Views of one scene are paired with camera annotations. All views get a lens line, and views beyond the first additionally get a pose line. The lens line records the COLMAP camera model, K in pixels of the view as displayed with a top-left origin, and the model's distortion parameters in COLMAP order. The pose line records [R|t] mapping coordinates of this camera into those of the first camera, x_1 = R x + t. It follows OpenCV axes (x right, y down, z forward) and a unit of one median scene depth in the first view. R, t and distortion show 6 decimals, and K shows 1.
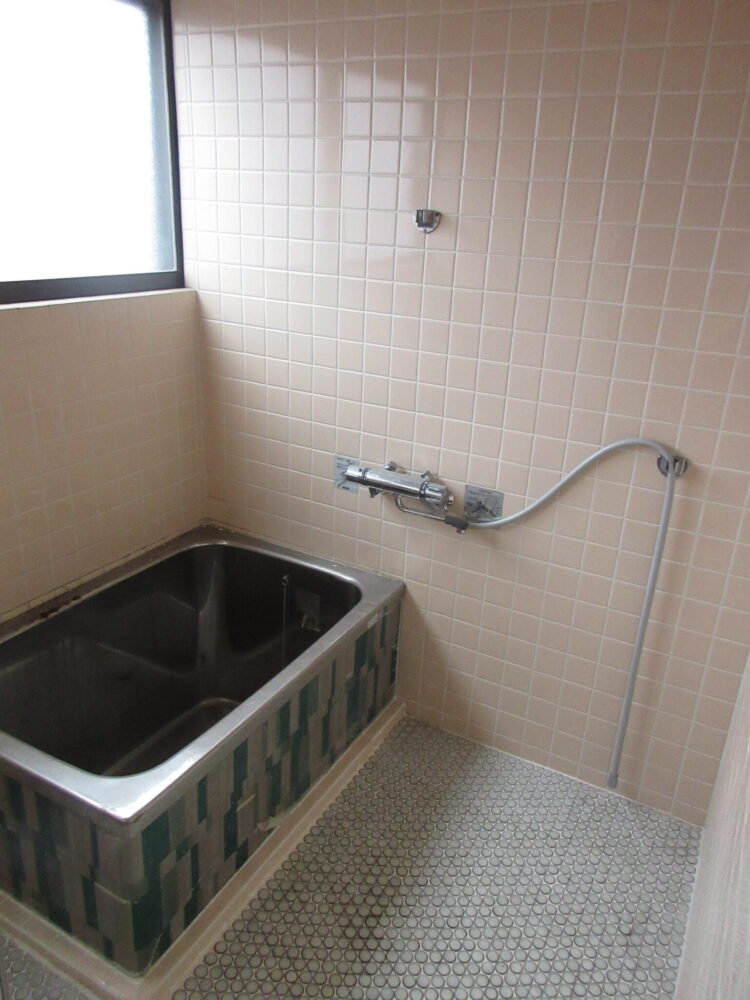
lens RADIAL K [[753.1, 0, 376.8], [0, 753.1, 505.5], [0, 0, 1]] dist [0.008506, 0.006868]
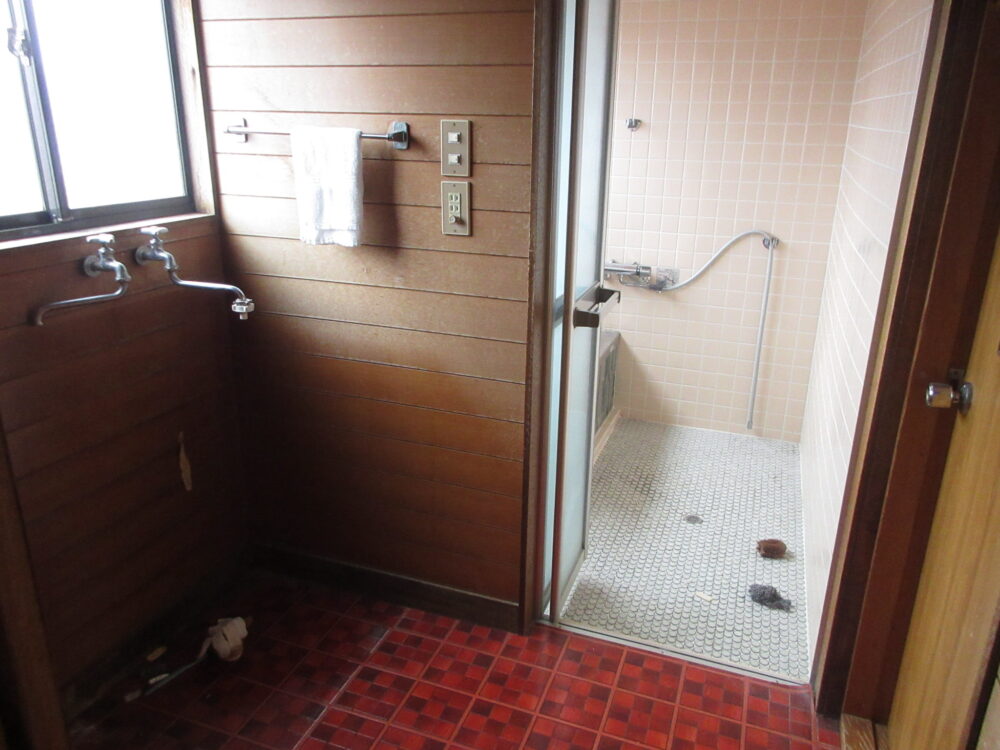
lens RADIAL K [[753.1, 0, 498.0], [0, 753.1, 370.0], [0, 0, 1]] dist [0.008506, 0.006868]
pose [[0.988844, -0.082863, 0.123776, -0.527298], [0.087375, 0.995678, -0.031475, 0.251586], [-0.120633, 0.041939, 0.991811, -0.769795]]
